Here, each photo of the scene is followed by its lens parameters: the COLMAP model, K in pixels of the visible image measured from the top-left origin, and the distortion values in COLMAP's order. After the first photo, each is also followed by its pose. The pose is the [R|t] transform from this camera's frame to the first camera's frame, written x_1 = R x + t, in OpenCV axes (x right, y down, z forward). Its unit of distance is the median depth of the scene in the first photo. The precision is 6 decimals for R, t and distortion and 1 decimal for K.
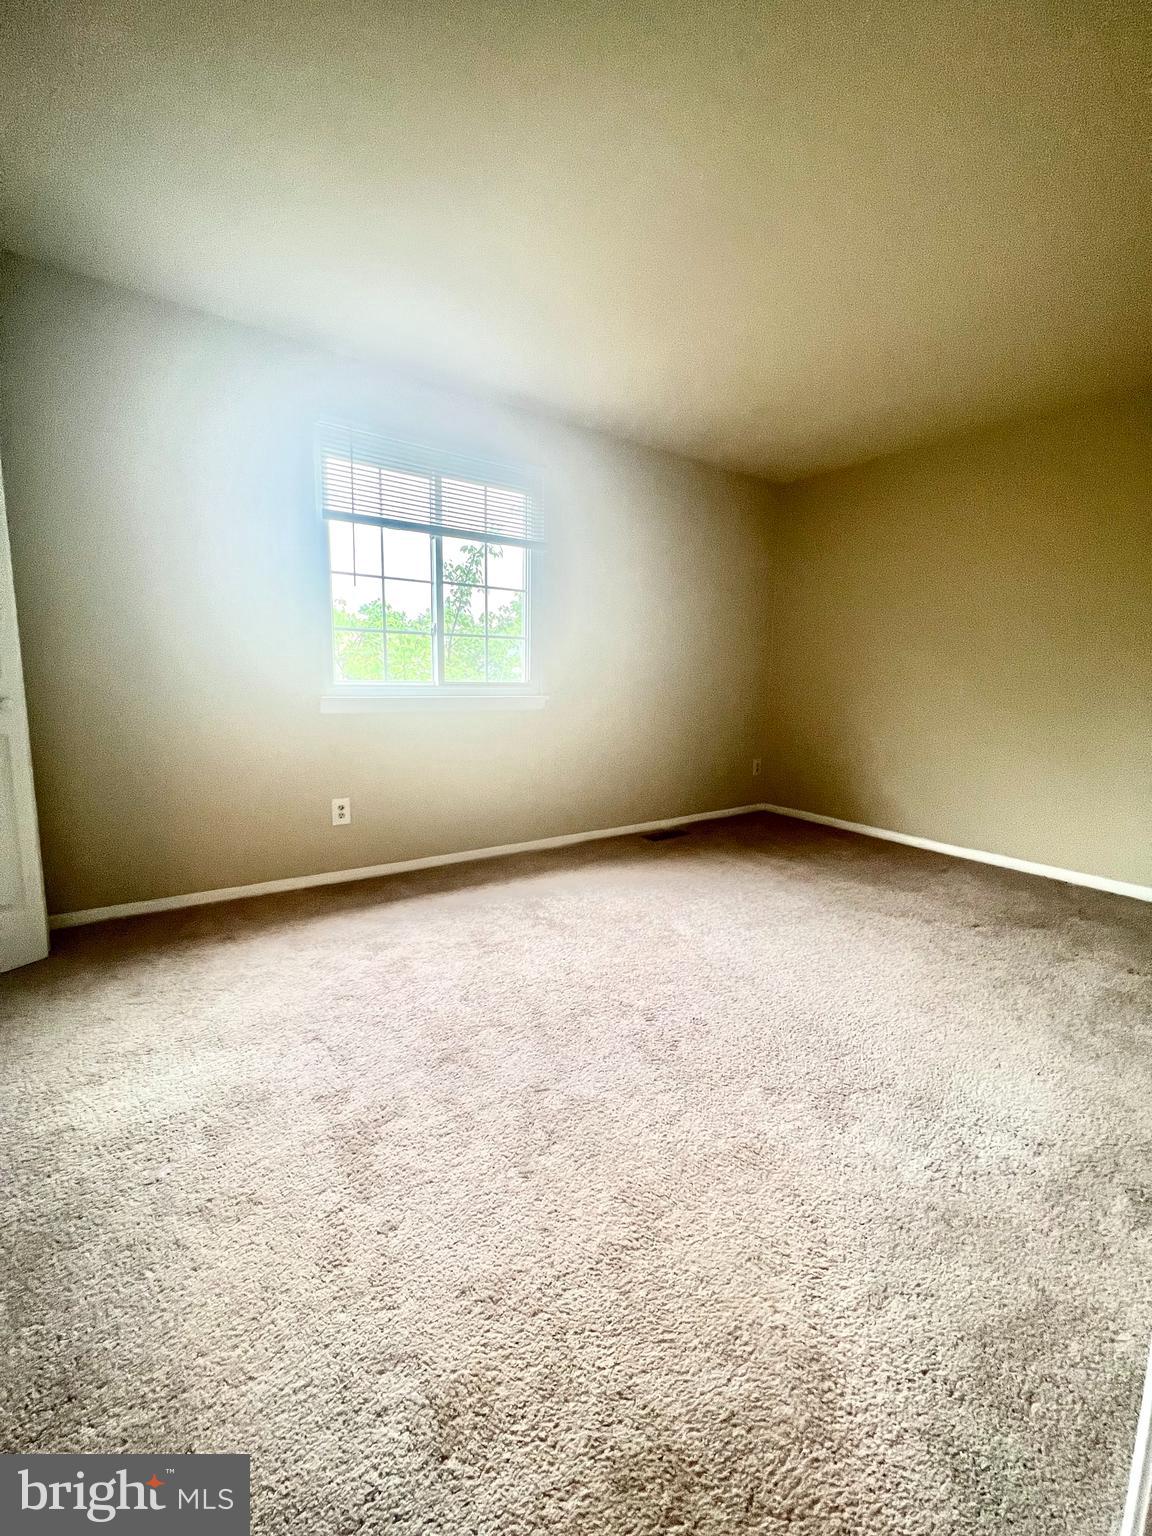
lens RADIAL K [[614.1, 0, 565.9], [0, 614.1, 770.7], [0, 0, 1]] dist [-0.001775, 0.000646]
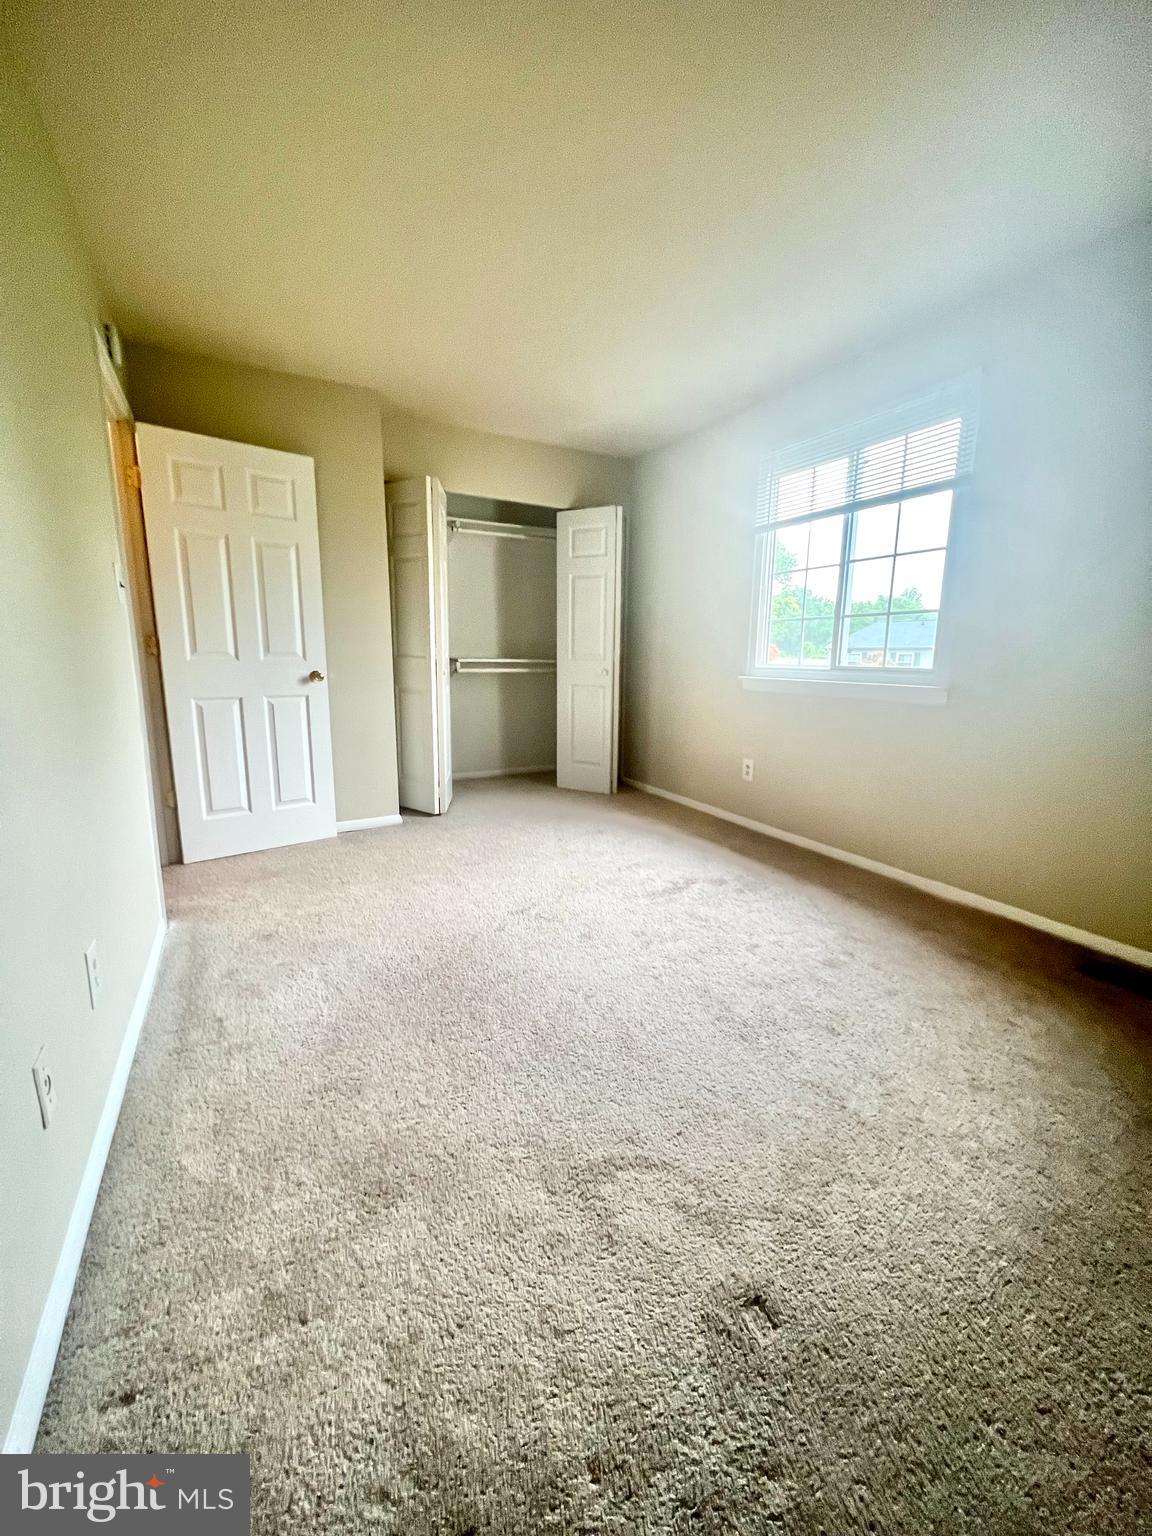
lens RADIAL K [[614.1, 0, 566.8], [0, 614.1, 765.3], [0, 0, 1]] dist [-0.001775, 0.000646]
pose [[-0.089855, 0.176844, -0.980129, 0.836840], [-0.141206, 0.971906, 0.188306, -0.117955], [0.985894, 0.155320, -0.062359, 0.684855]]
